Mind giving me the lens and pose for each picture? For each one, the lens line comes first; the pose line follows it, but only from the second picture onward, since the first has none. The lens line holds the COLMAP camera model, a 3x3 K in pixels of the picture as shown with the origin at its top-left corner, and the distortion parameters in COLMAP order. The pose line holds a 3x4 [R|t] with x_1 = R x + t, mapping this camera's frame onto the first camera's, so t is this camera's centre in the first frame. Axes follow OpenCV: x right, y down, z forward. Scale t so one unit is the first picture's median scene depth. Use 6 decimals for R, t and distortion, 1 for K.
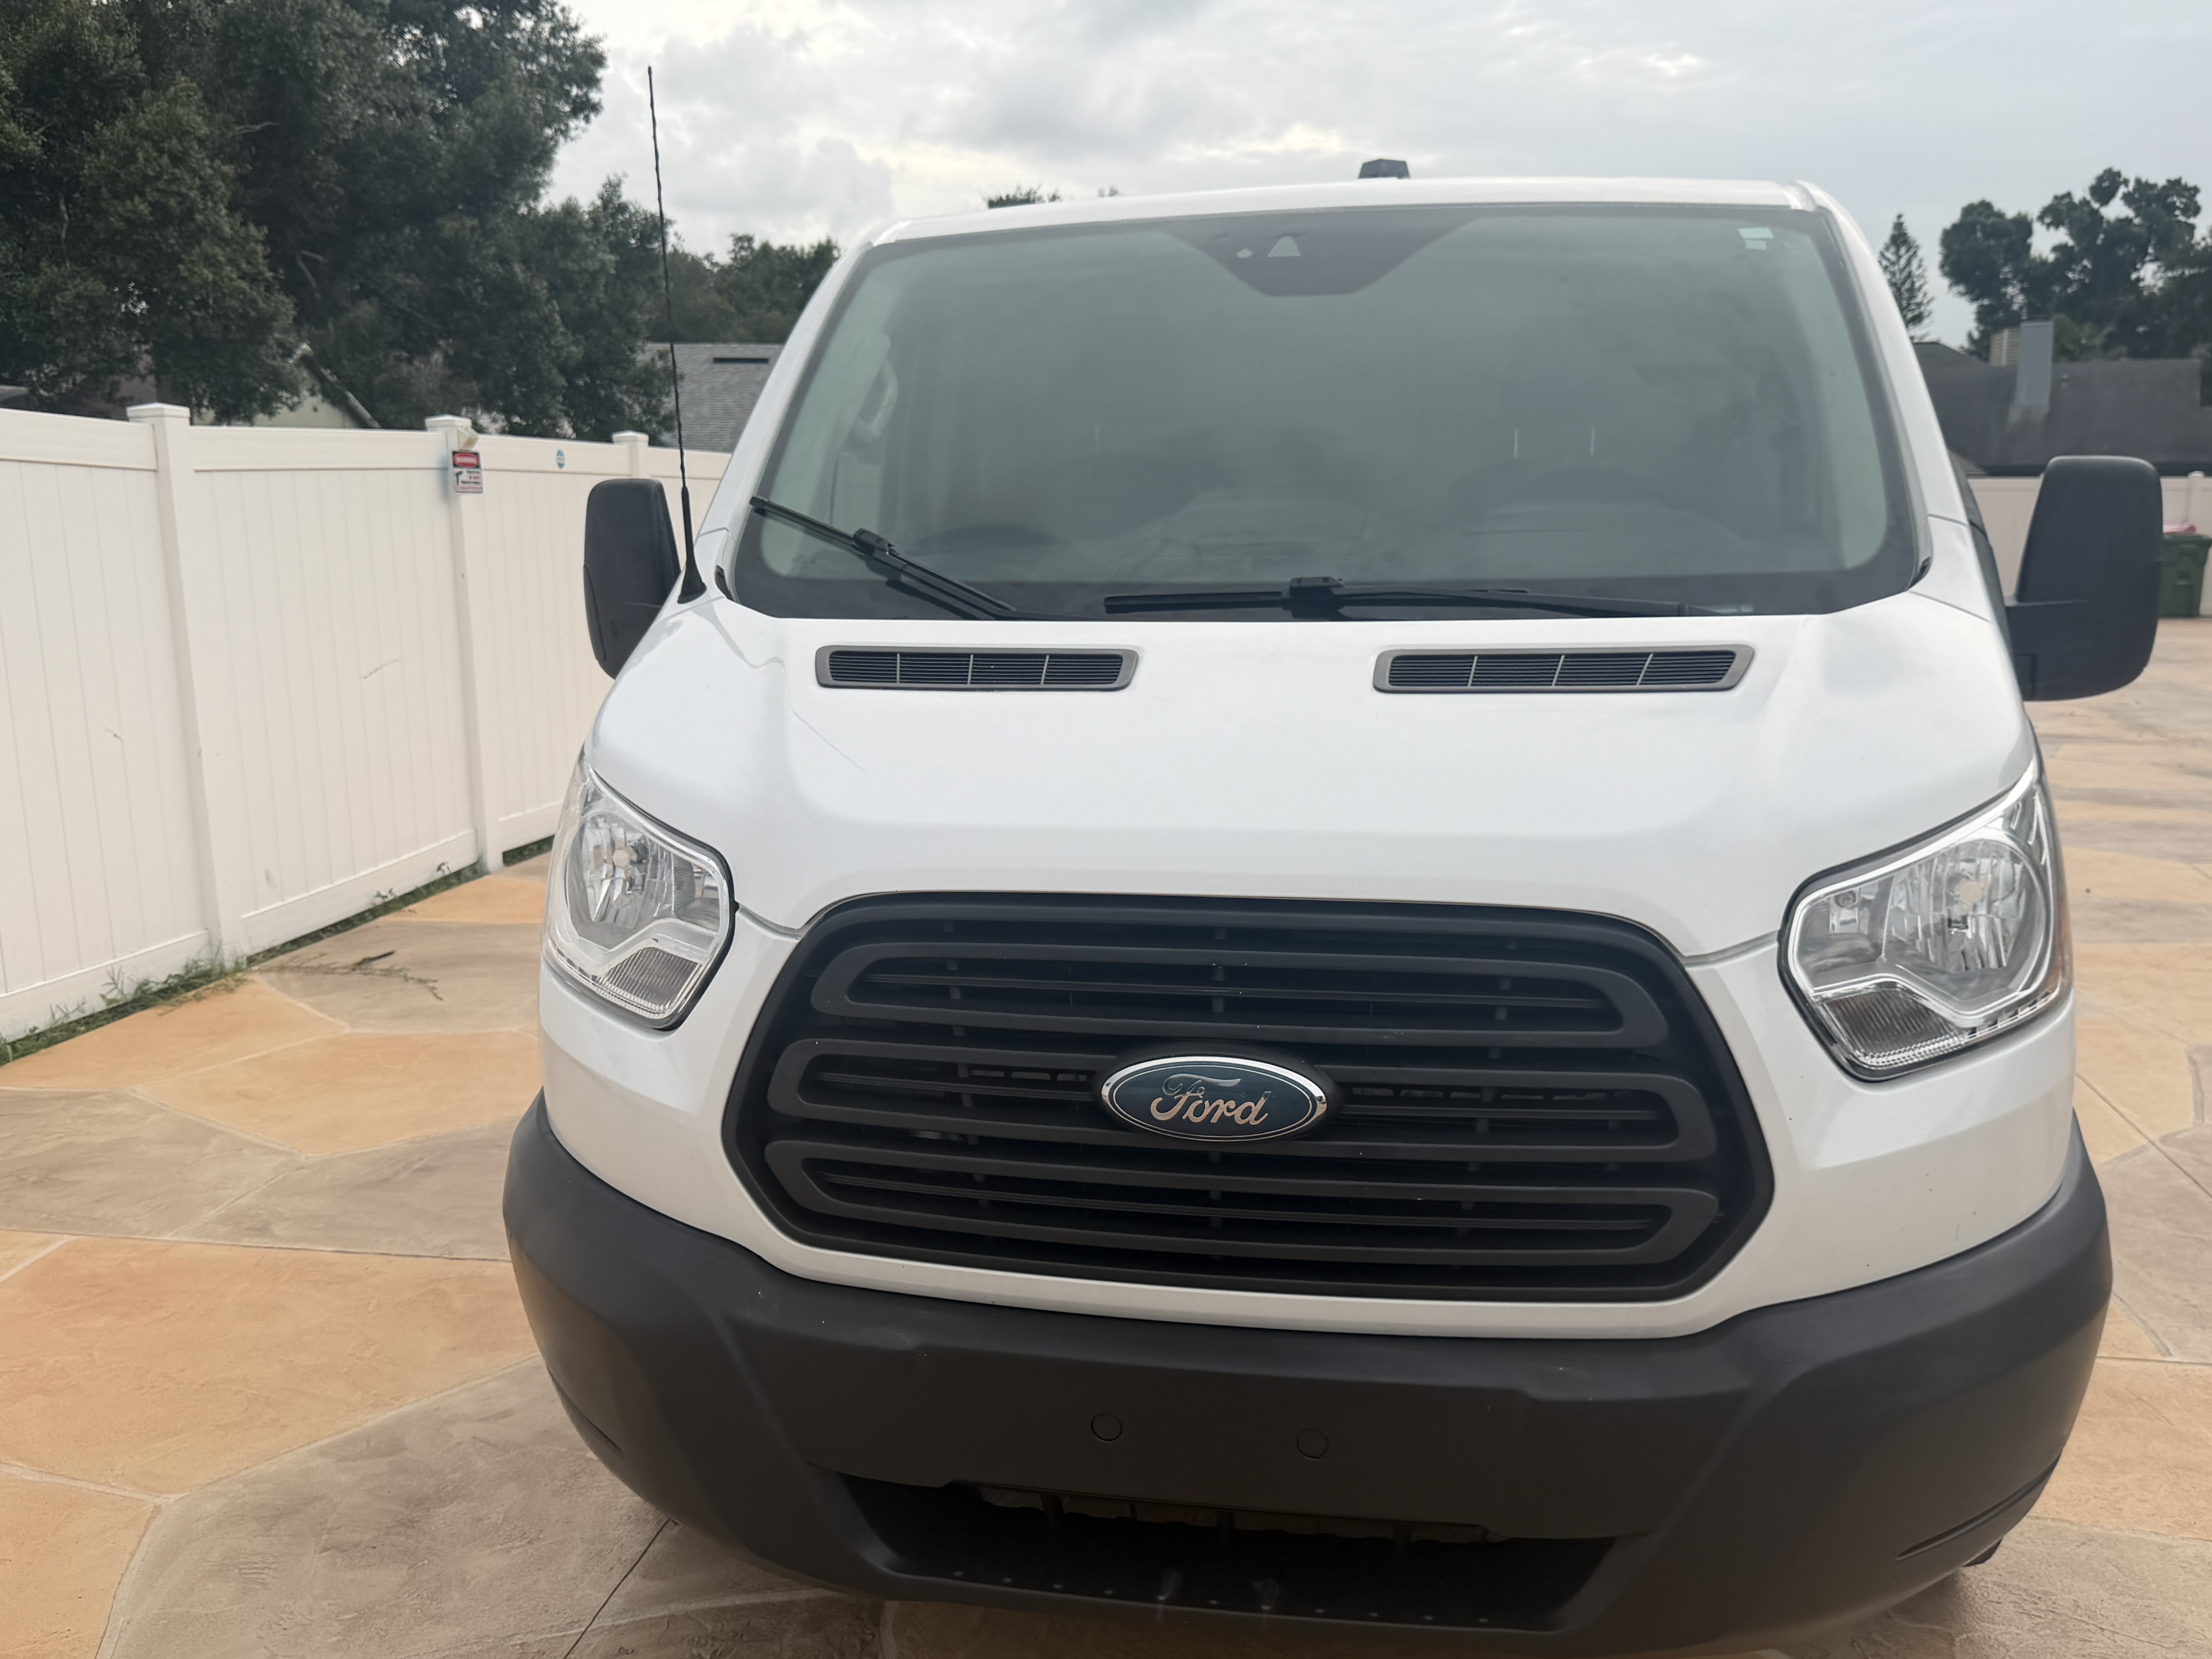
lens RADIAL K [[1947.2, 0, 1071.6], [0, 1947.2, 815.8], [0, 0, 1]] dist [0.012391, -0.041786]
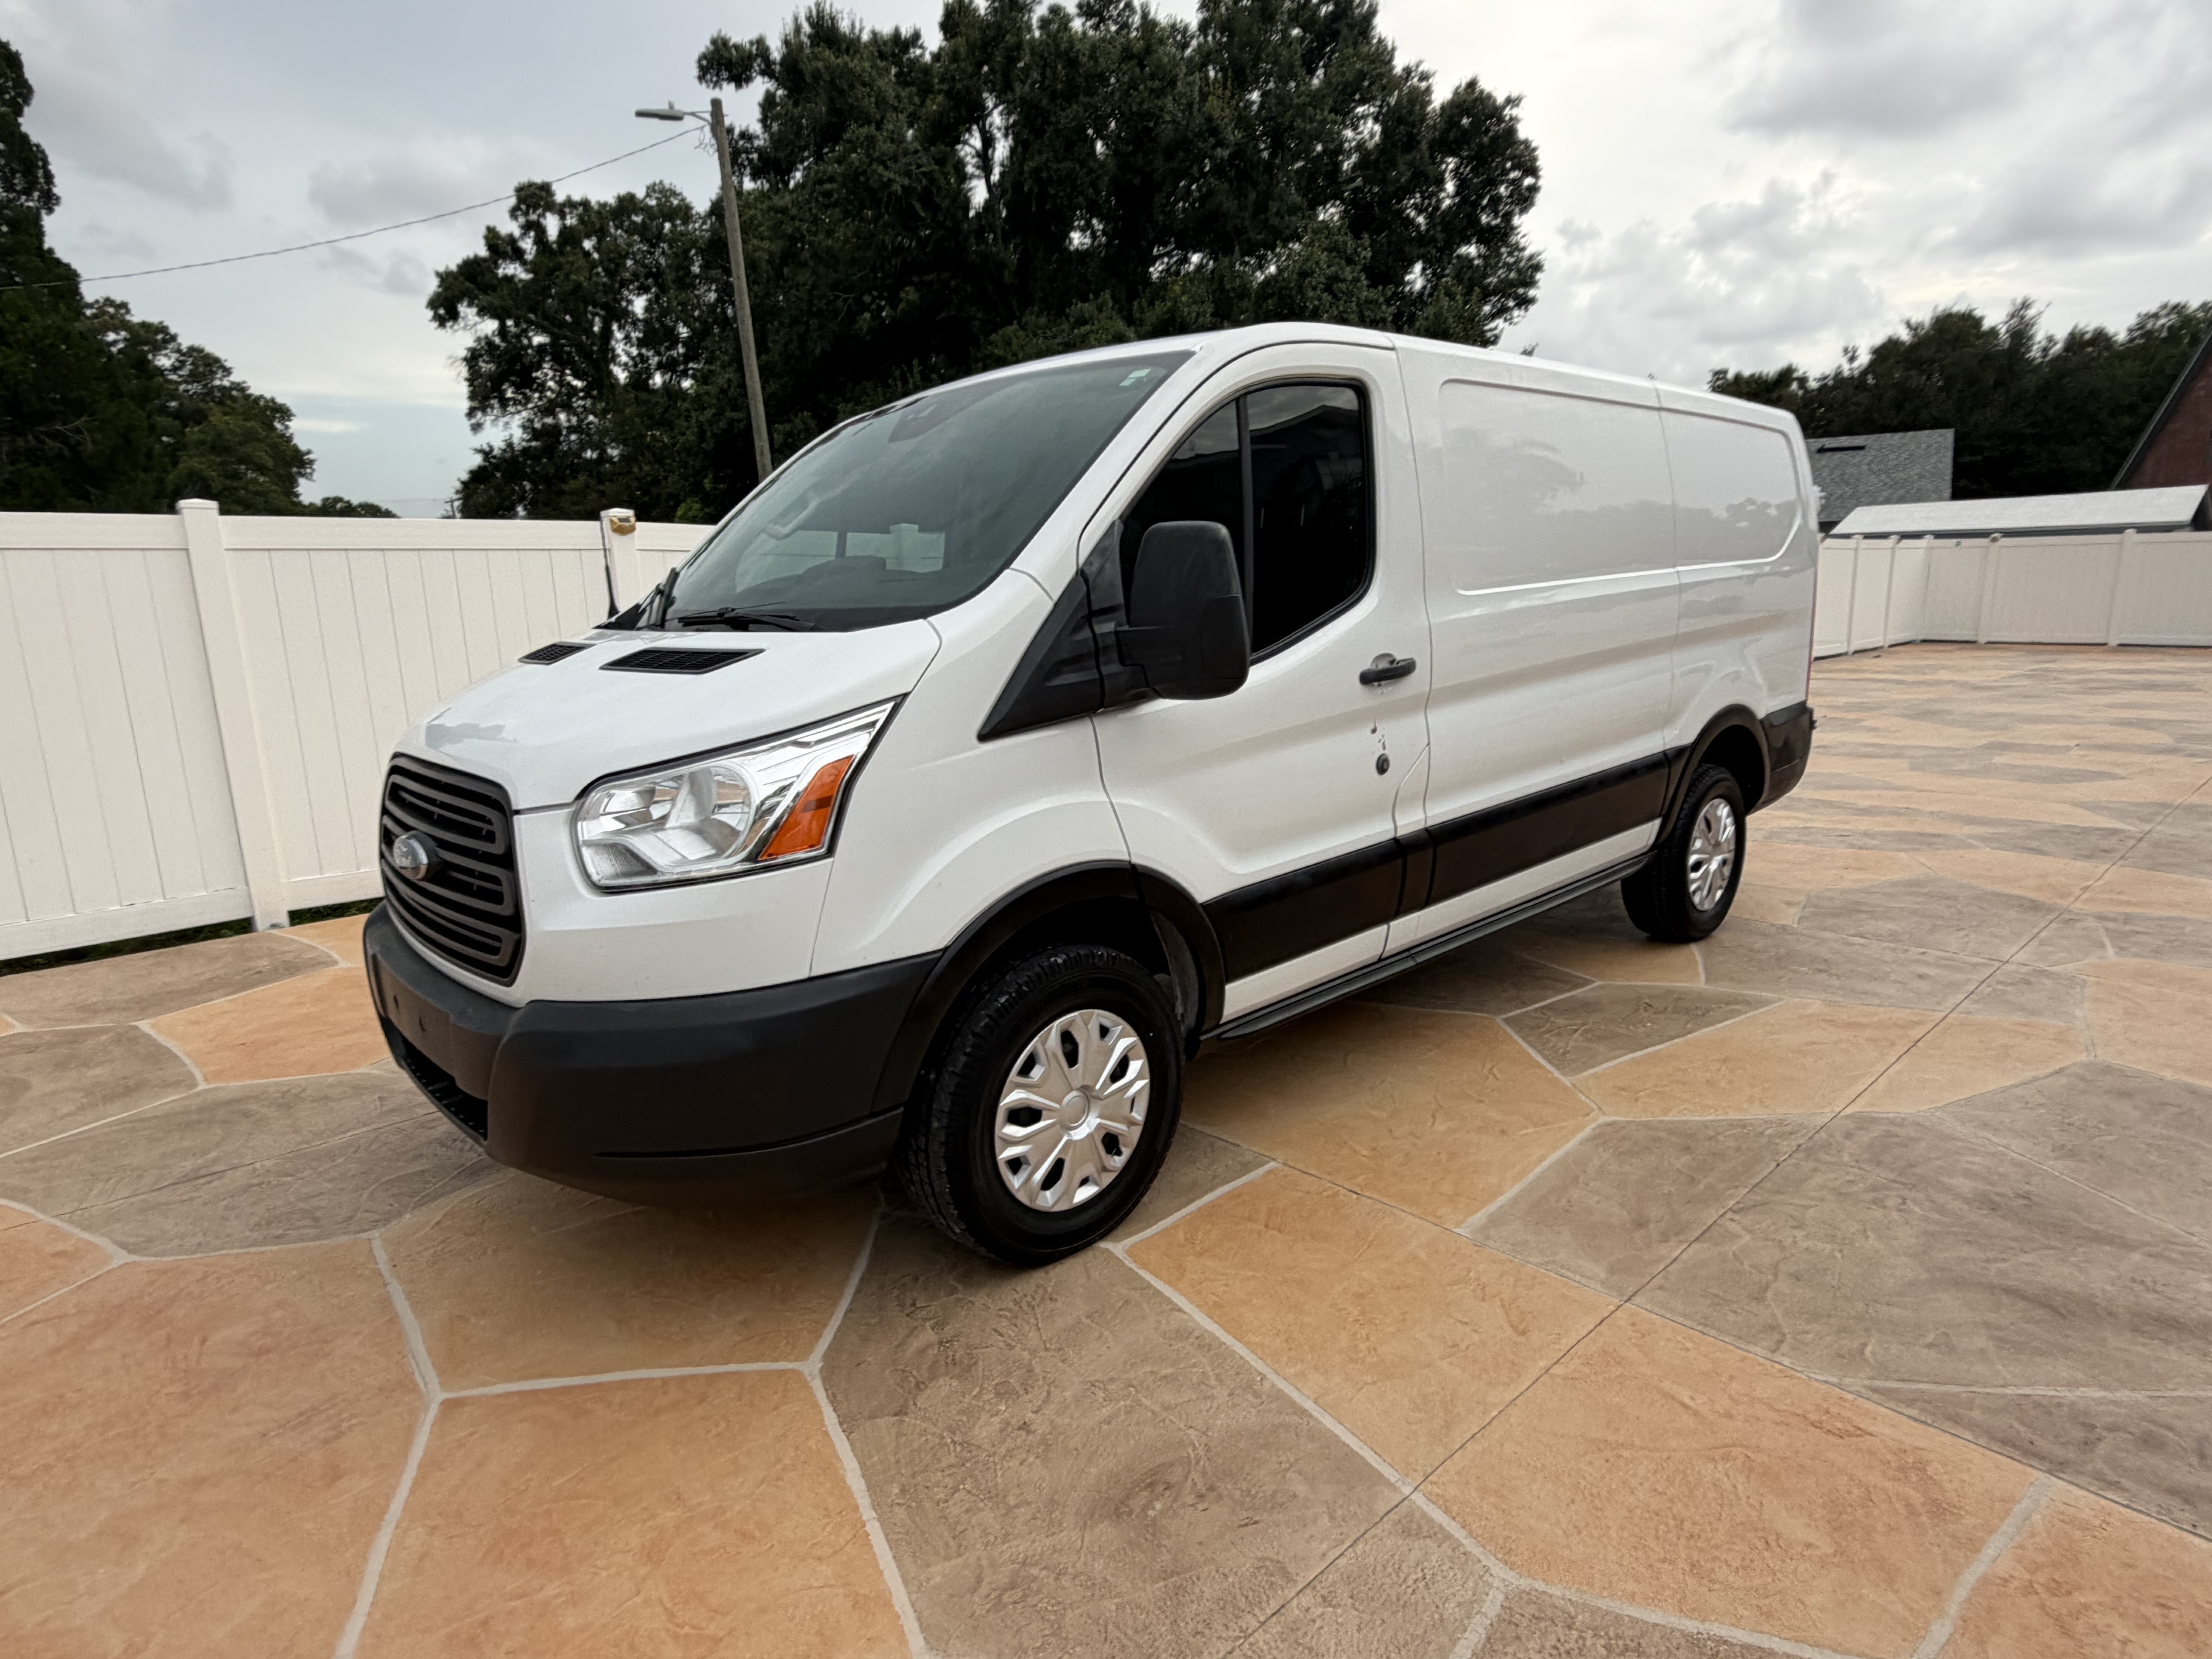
lens RADIAL K [[1216.8, 0, 1085.8], [0, 1216.8, 837.7], [0, 0, 1]] dist [0.001298, -0.000731]
pose [[0.797142, 0.110699, -0.593558, 0.146936], [-0.074577, 0.993574, 0.085145, -0.004362], [0.599169, -0.023607, 0.800275, 0.038919]]
